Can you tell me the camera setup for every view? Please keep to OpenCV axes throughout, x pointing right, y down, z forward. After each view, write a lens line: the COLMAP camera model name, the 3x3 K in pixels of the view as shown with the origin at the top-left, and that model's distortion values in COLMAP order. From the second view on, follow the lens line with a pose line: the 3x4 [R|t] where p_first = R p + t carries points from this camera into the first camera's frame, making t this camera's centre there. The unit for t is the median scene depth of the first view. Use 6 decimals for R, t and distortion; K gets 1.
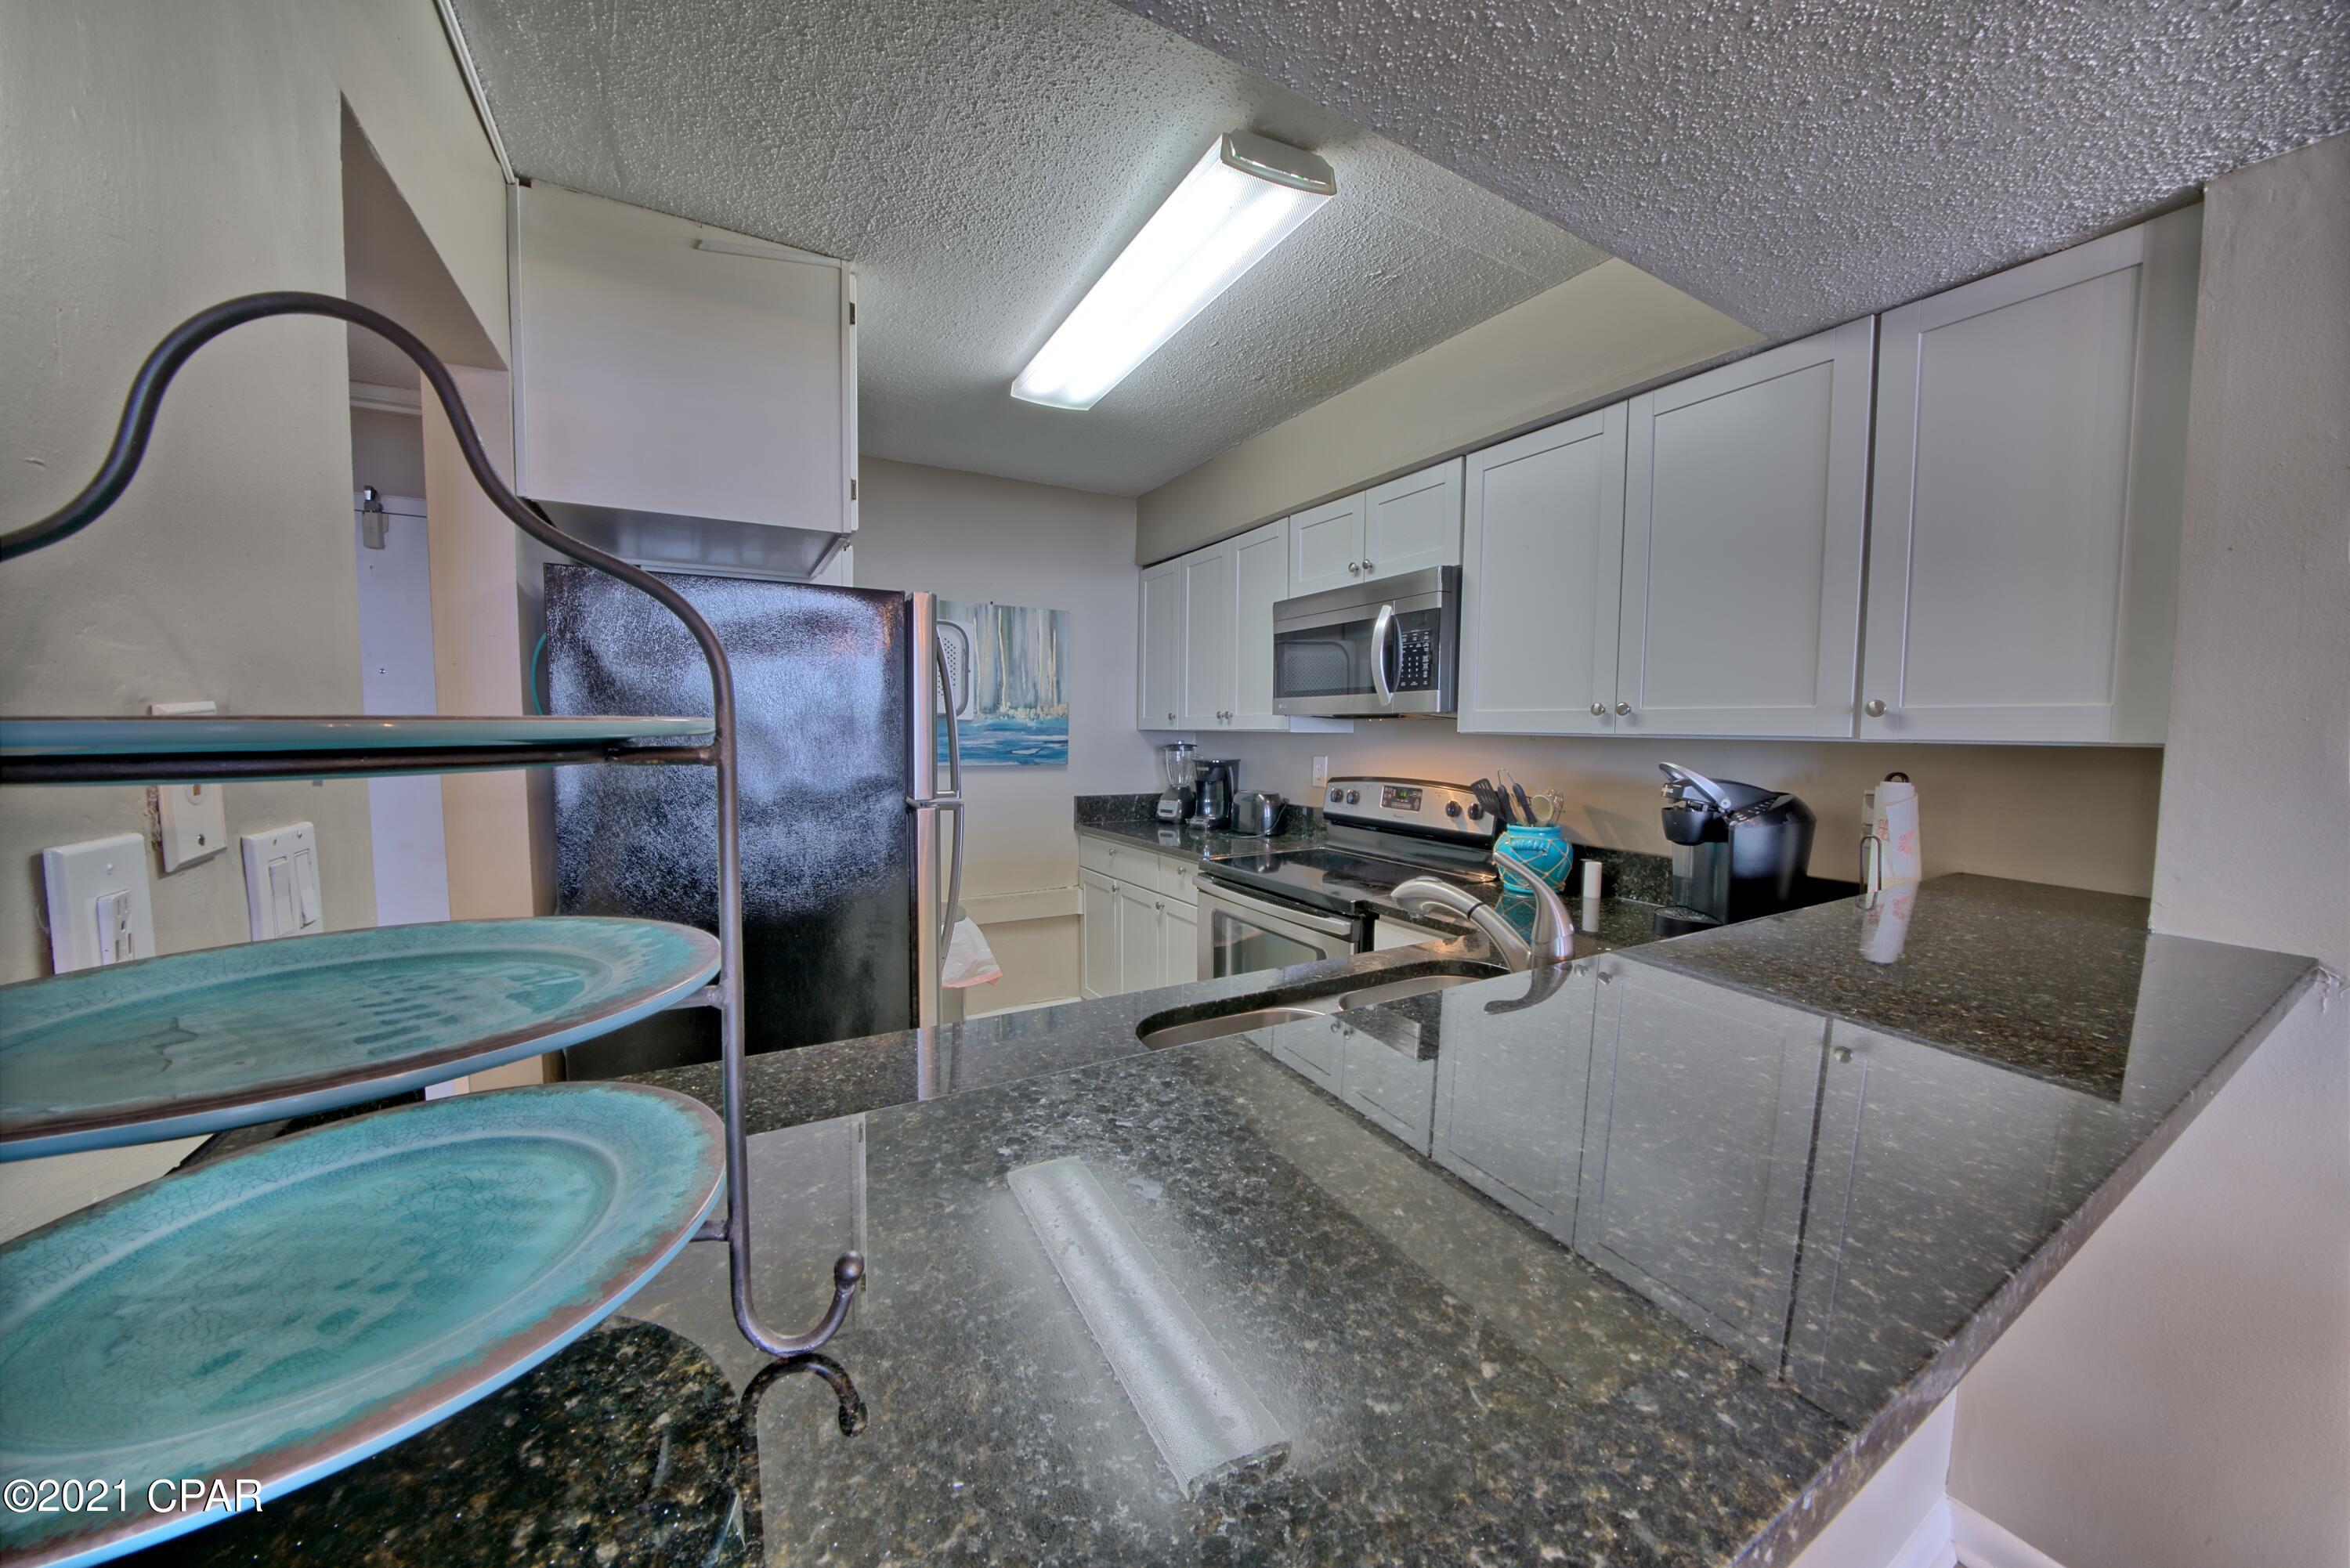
lens RADIAL K [[816.6, 0, 1185.9], [0, 816.6, 782.4], [0, 0, 1]] dist [-0.027491, 0.003439]
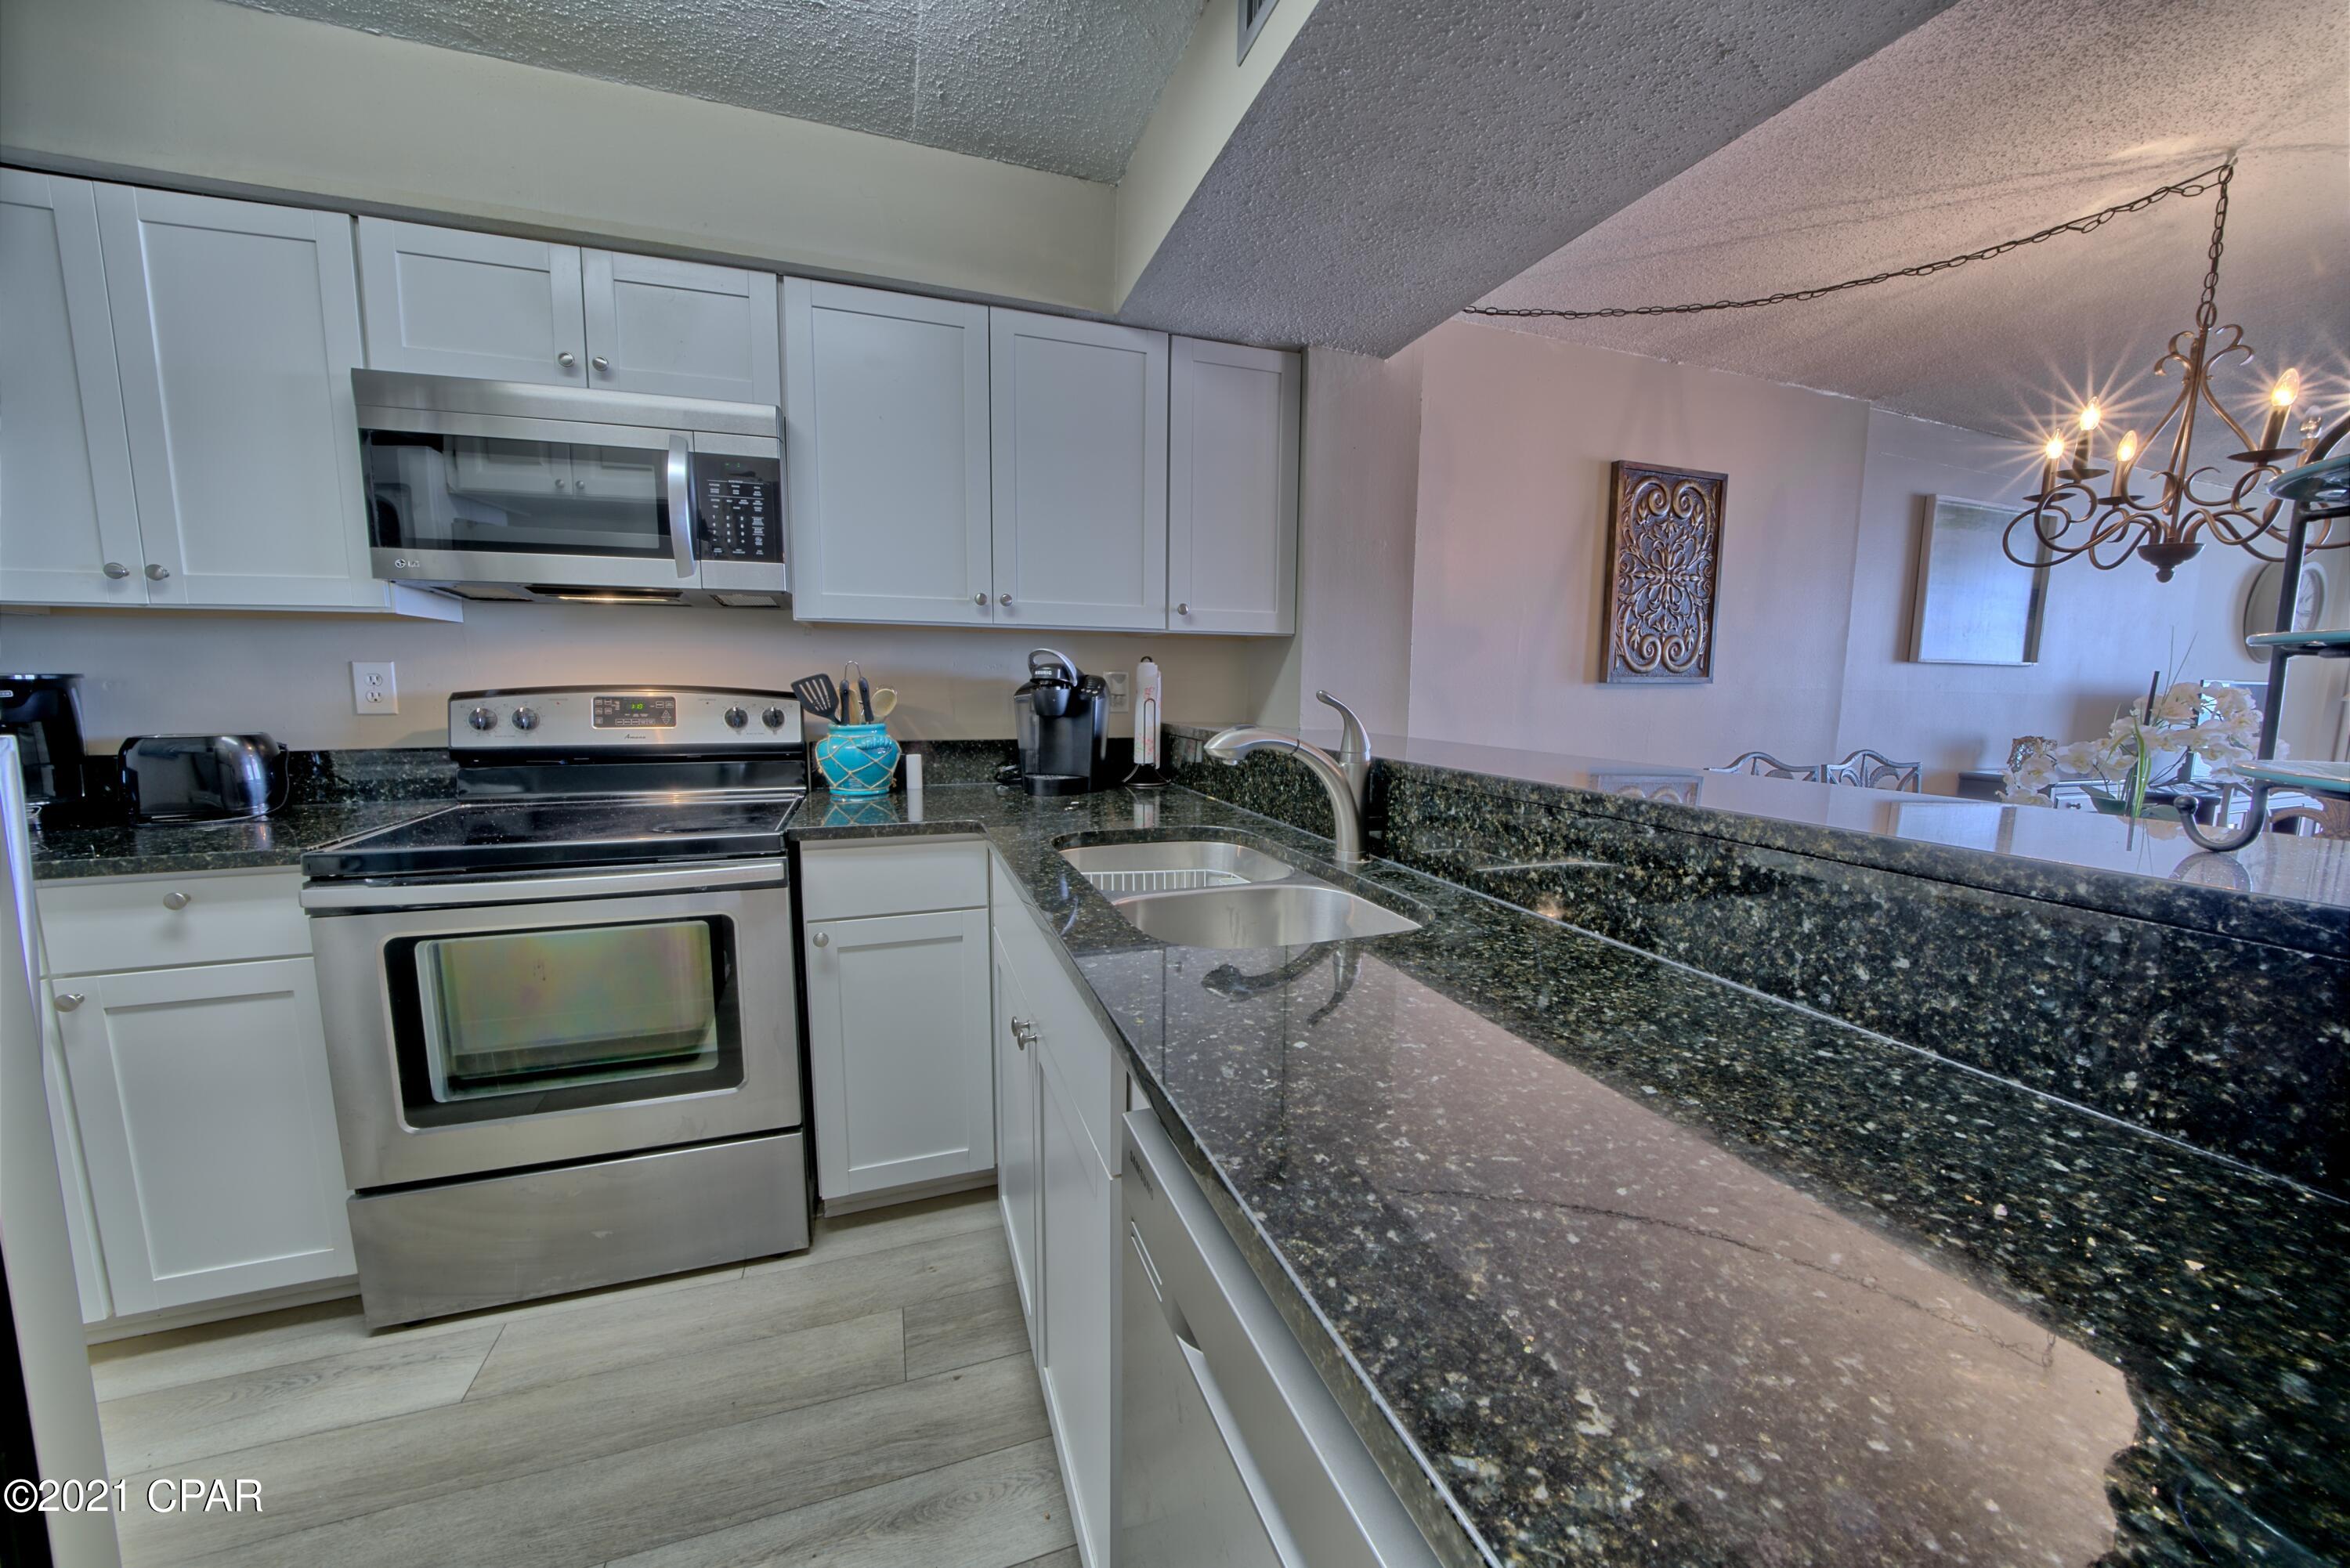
lens RADIAL K [[816.6, 0, 1179.8], [0, 816.6, 789.0], [0, 0, 1]] dist [-0.027491, 0.003439]
pose [[0.185502, -0.129676, 0.974050, -0.341491], [0.062325, 0.990811, 0.120038, 0.029632], [-0.980665, 0.038441, 0.191879, 0.366895]]
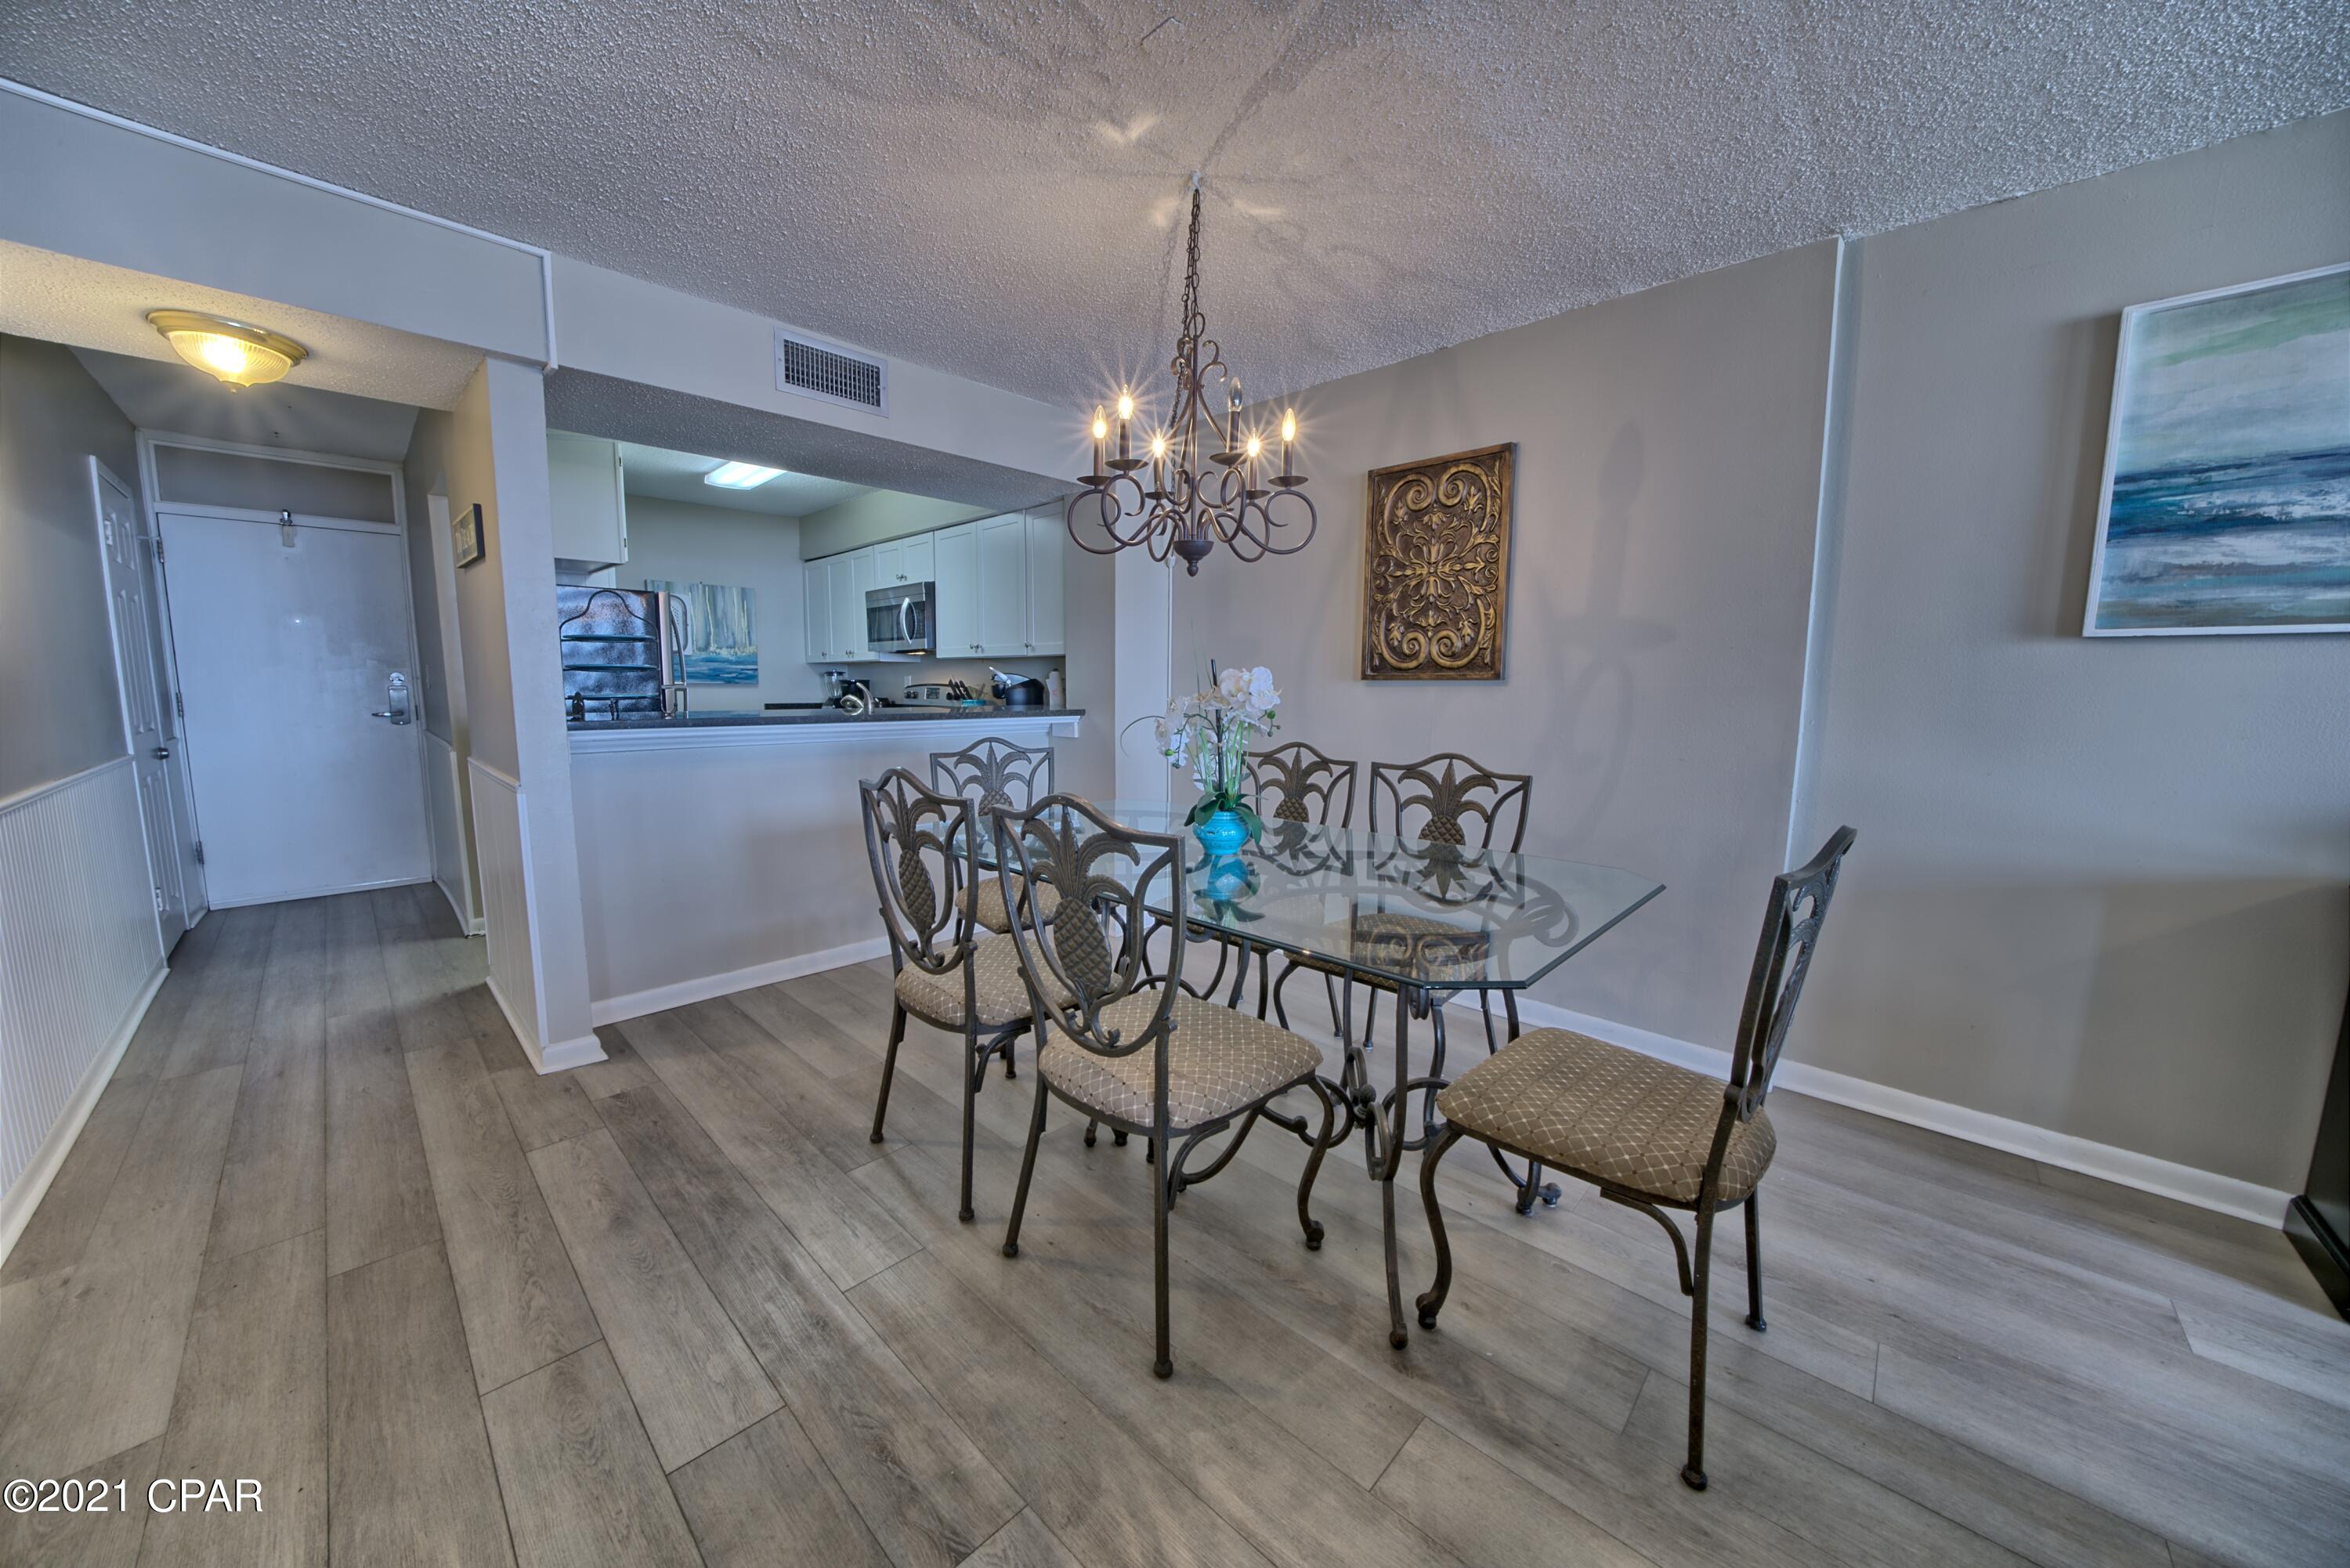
lens RADIAL K [[816.6, 0, 1198.6], [0, 816.6, 787.2], [0, 0, 1]] dist [-0.027491, 0.003439]
pose [[0.955617, -0.039162, 0.291997, 0.283545], [0.021335, 0.997722, 0.063990, 0.131812], [-0.293838, -0.054920, 0.954276, -1.075010]]
